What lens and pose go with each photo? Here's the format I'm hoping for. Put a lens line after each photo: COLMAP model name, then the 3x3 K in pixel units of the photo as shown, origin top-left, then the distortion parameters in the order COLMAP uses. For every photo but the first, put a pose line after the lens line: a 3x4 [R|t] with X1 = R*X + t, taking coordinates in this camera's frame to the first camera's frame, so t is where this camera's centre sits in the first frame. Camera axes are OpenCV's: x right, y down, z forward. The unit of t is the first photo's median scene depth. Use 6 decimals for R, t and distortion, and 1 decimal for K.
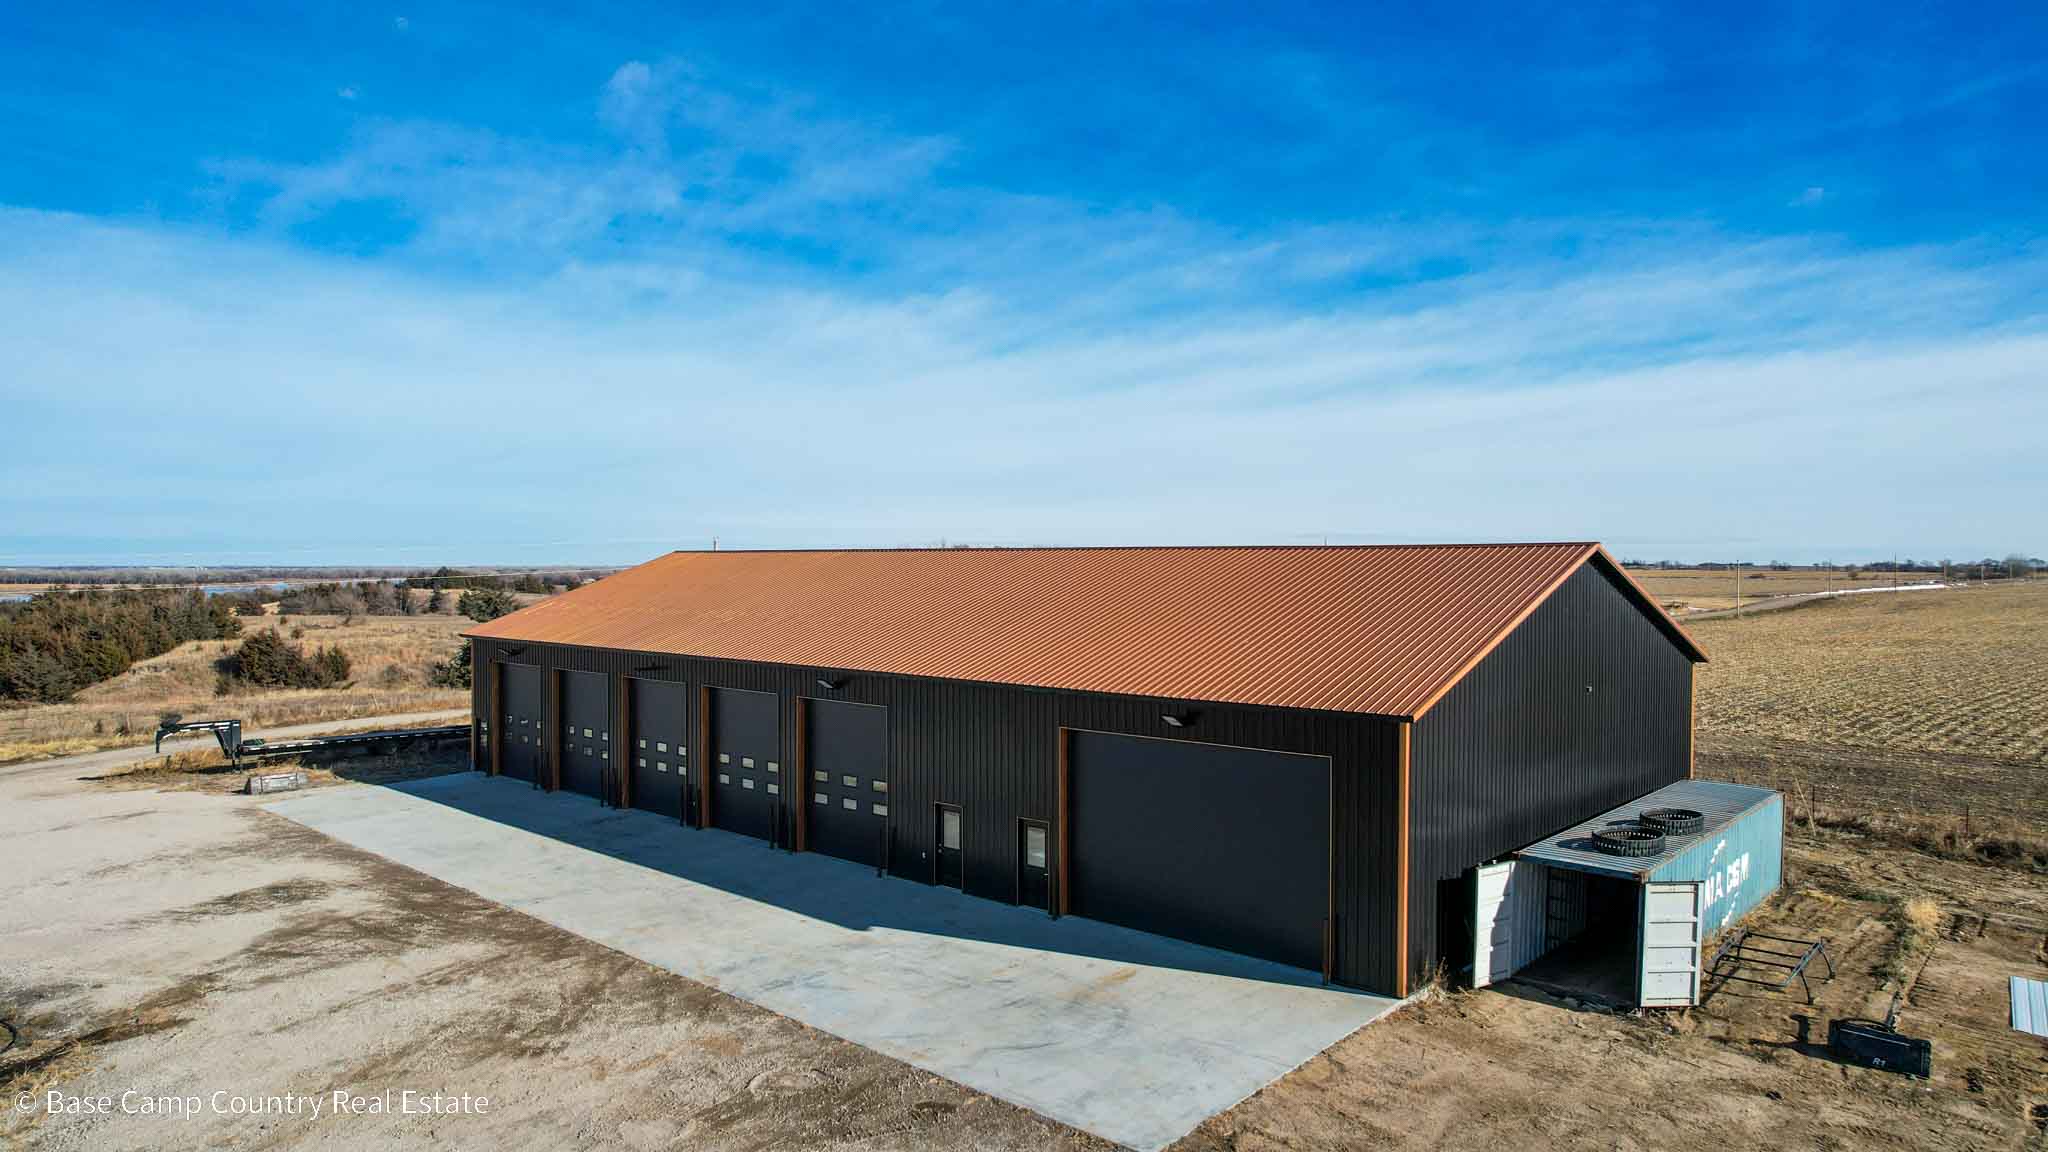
lens RADIAL K [[1309.9, 0, 1048.5], [0, 1309.9, 571.6], [0, 0, 1]] dist [-0.077313, 0.080564]
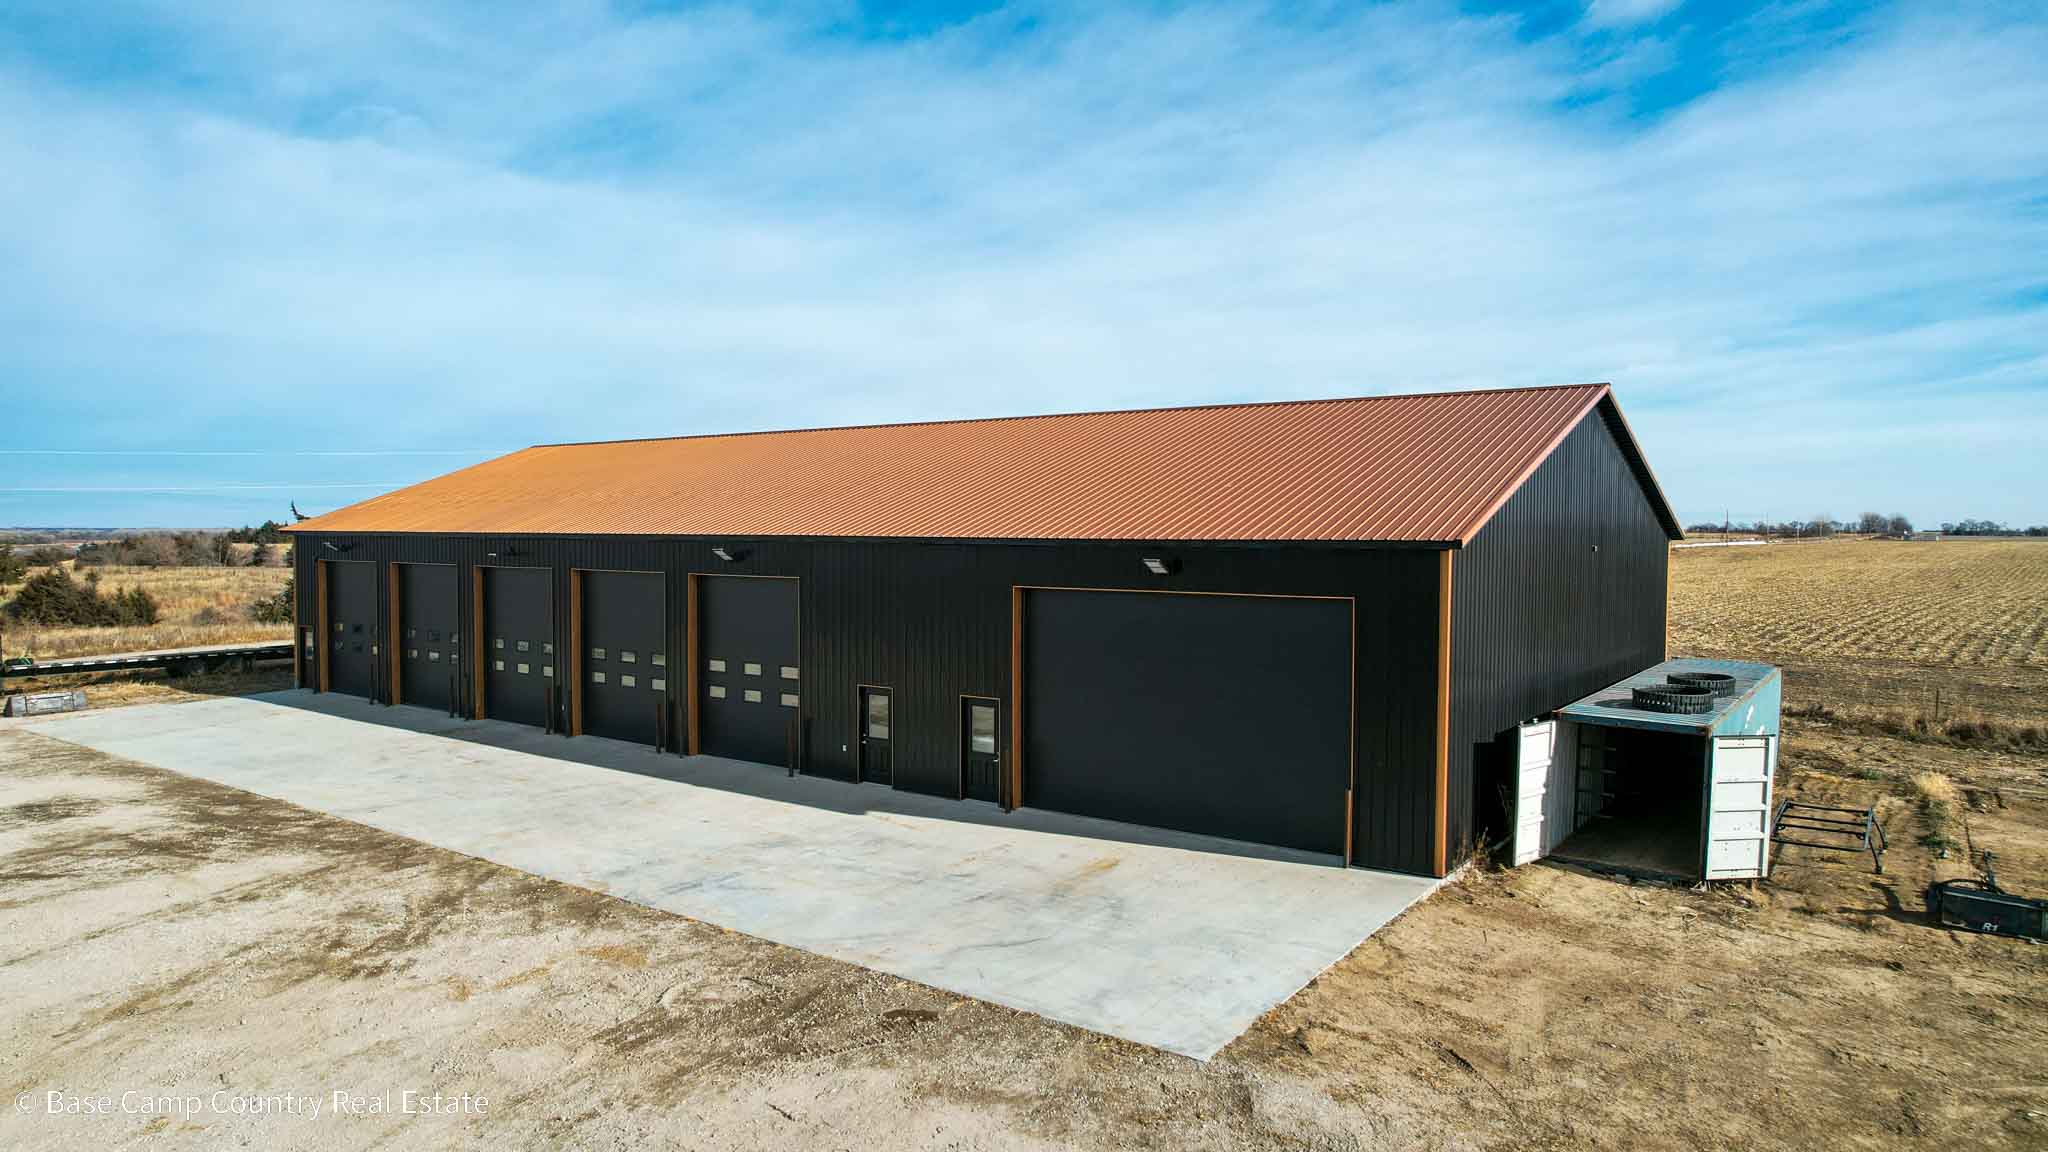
lens RADIAL K [[1309.9, 0, 1048.5], [0, 1309.9, 571.6], [0, 0, 1]] dist [-0.077313, 0.080564]
pose [[0.994405, -0.003367, 0.105582, -0.074008], [0.000213, 0.999554, 0.029870, 0.107010], [-0.105636, -0.029680, 0.993962, 0.194611]]
